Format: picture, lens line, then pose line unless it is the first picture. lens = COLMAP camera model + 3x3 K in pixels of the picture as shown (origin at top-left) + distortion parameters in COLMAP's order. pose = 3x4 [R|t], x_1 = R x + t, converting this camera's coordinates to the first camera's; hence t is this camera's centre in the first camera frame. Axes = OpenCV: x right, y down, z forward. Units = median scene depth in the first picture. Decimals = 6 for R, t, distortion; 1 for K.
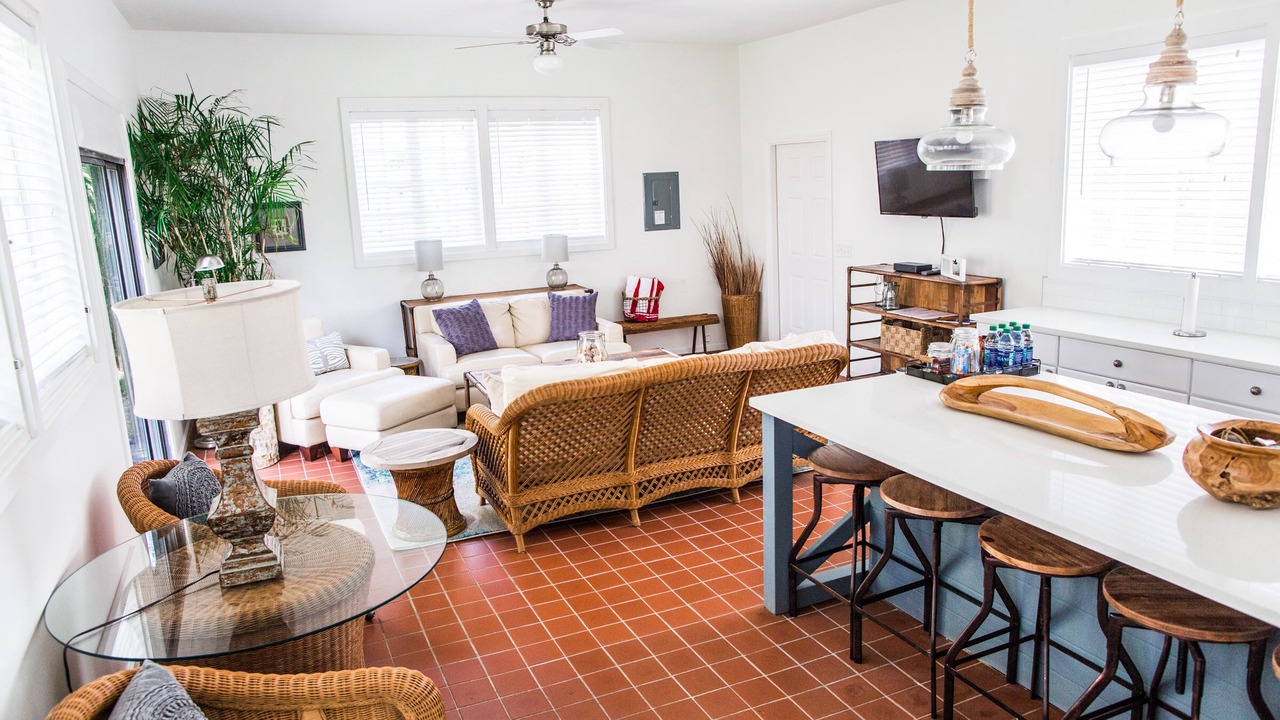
lens RADIAL K [[876.6, 0, 637.5], [0, 876.6, 352.4], [0, 0, 1]] dist [-0.057948, 0.061211]
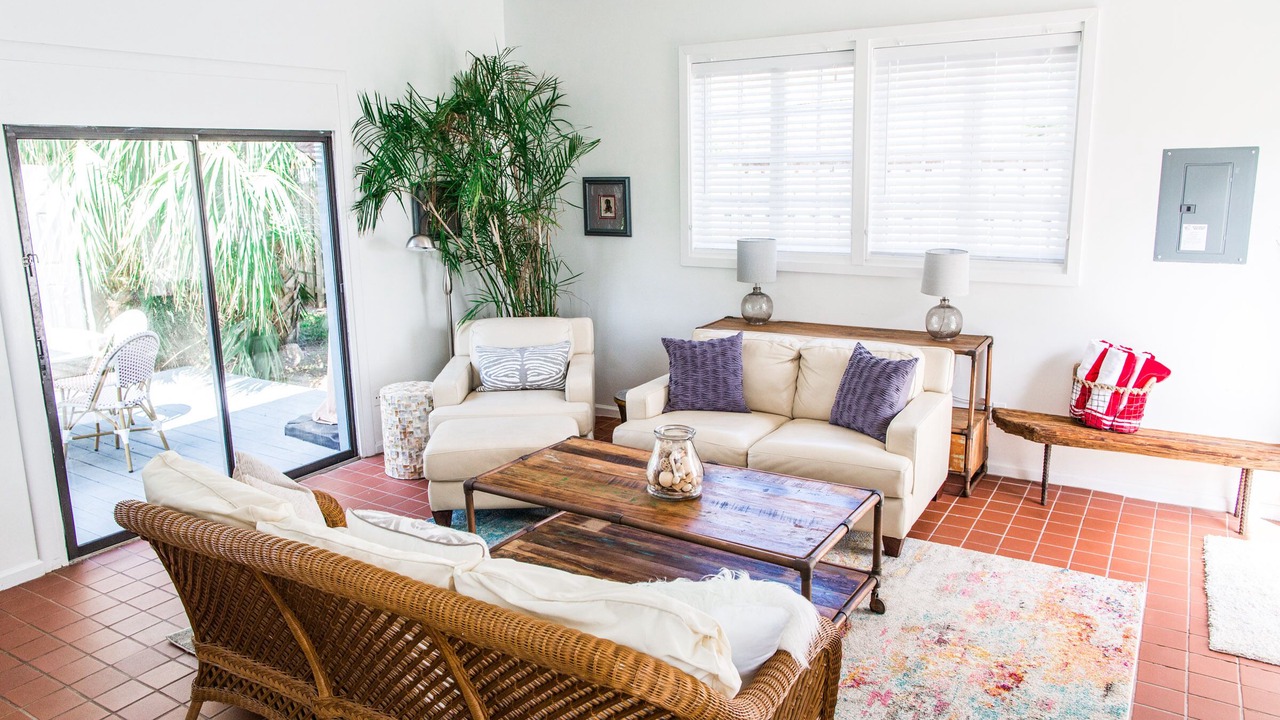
lens RADIAL K [[876.6, 0, 637.5], [0, 876.6, 352.4], [0, 0, 1]] dist [-0.057948, 0.061211]
pose [[0.550392, 0.197746, -0.811151, 0.353736], [-0.168092, 0.977898, 0.124341, -0.128464], [0.817810, 0.067912, 0.571467, 0.603655]]
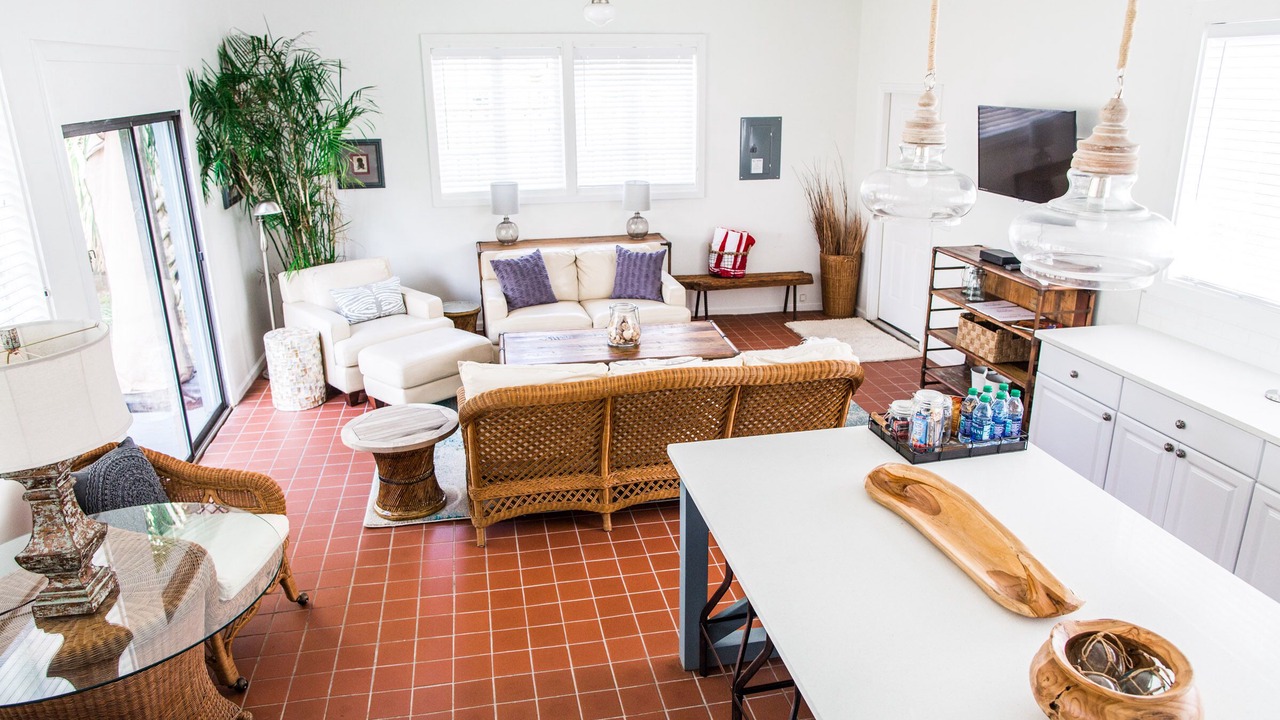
lens RADIAL K [[876.6, 0, 637.5], [0, 876.6, 352.4], [0, 0, 1]] dist [-0.057948, 0.061211]
pose [[0.973124, 0.098317, -0.208241, 0.152016], [-0.073546, 0.989610, 0.123540, -0.083865], [0.218223, -0.104904, 0.970244, 0.065550]]
